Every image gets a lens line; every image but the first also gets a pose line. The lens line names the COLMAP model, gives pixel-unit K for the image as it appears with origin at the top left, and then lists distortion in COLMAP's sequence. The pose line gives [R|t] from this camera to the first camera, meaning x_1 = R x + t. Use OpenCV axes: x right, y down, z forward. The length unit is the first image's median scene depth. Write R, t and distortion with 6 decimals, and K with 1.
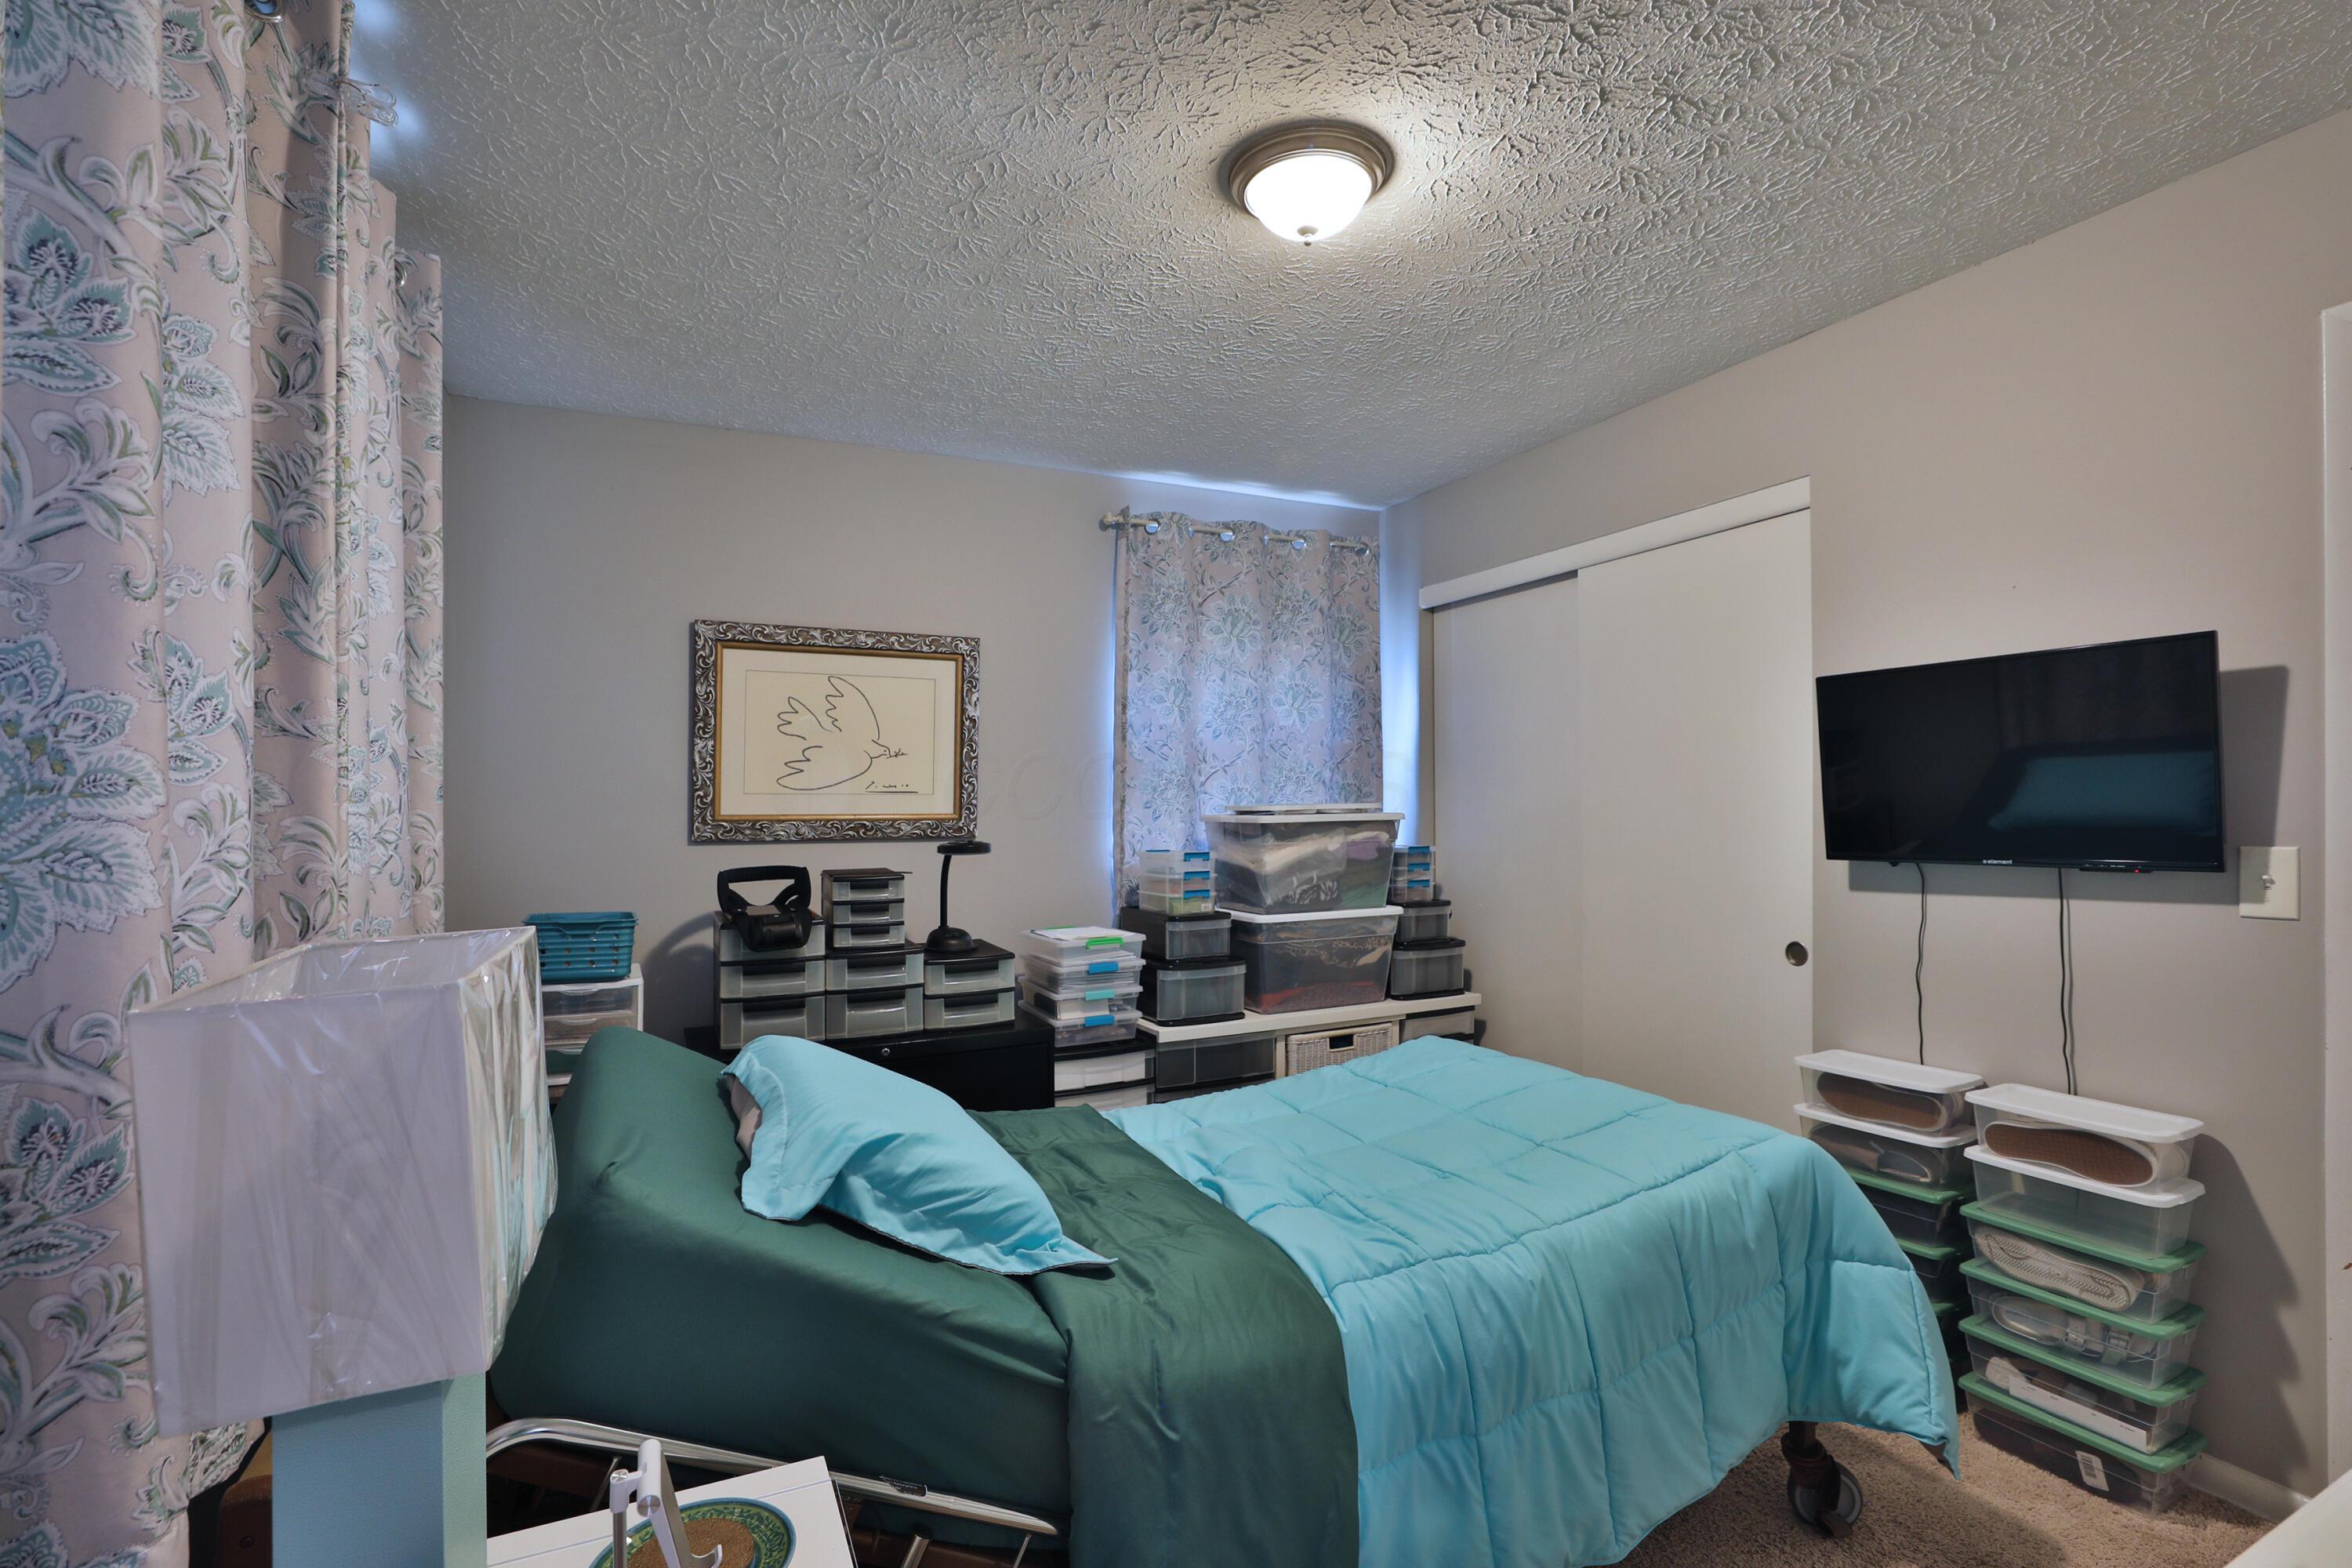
lens RADIAL K [[1099.3, 0, 1176.3], [0, 1099.3, 795.9], [0, 0, 1]] dist [-0.062594, 0.032269]
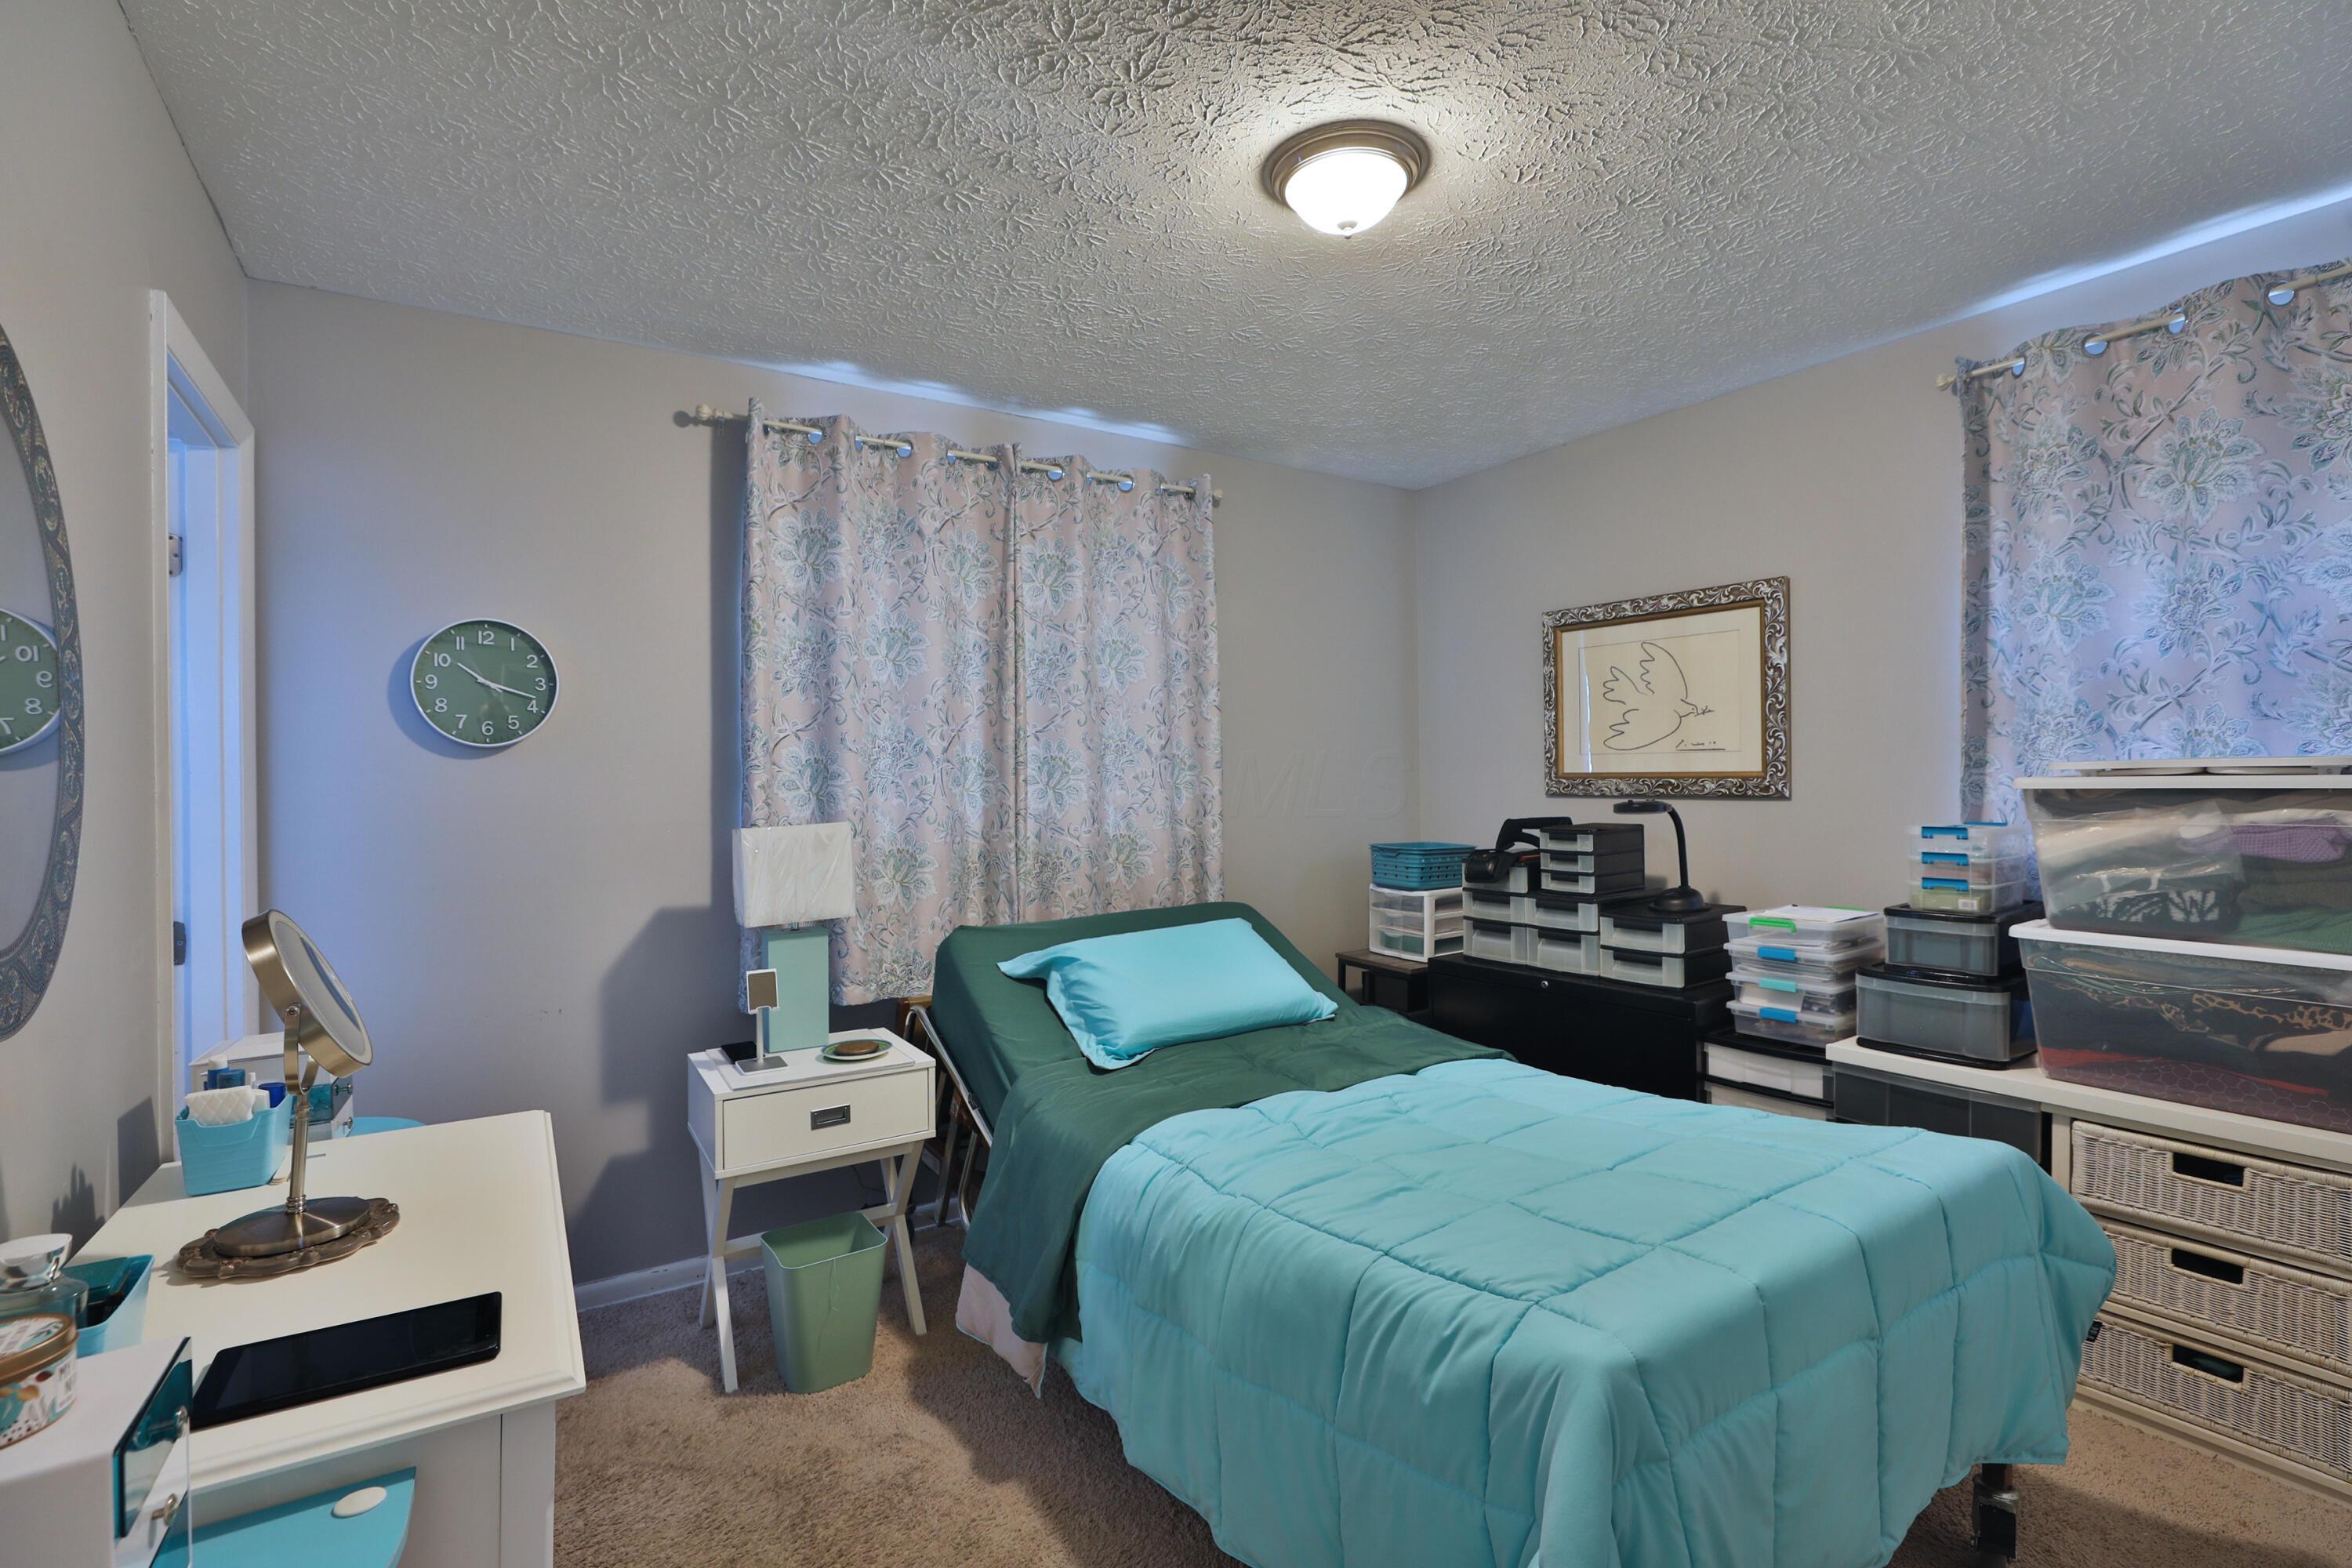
lens RADIAL K [[1073.0, 0, 1176.0], [0, 1073.0, 784.0], [0, 0, 1]] dist [-0.002747, -0.000390]
pose [[0.126804, 0.018064, -0.991763, 0.670007], [0.027261, 0.999393, 0.021689, -0.006814], [0.991553, -0.029787, 0.126235, 0.410935]]
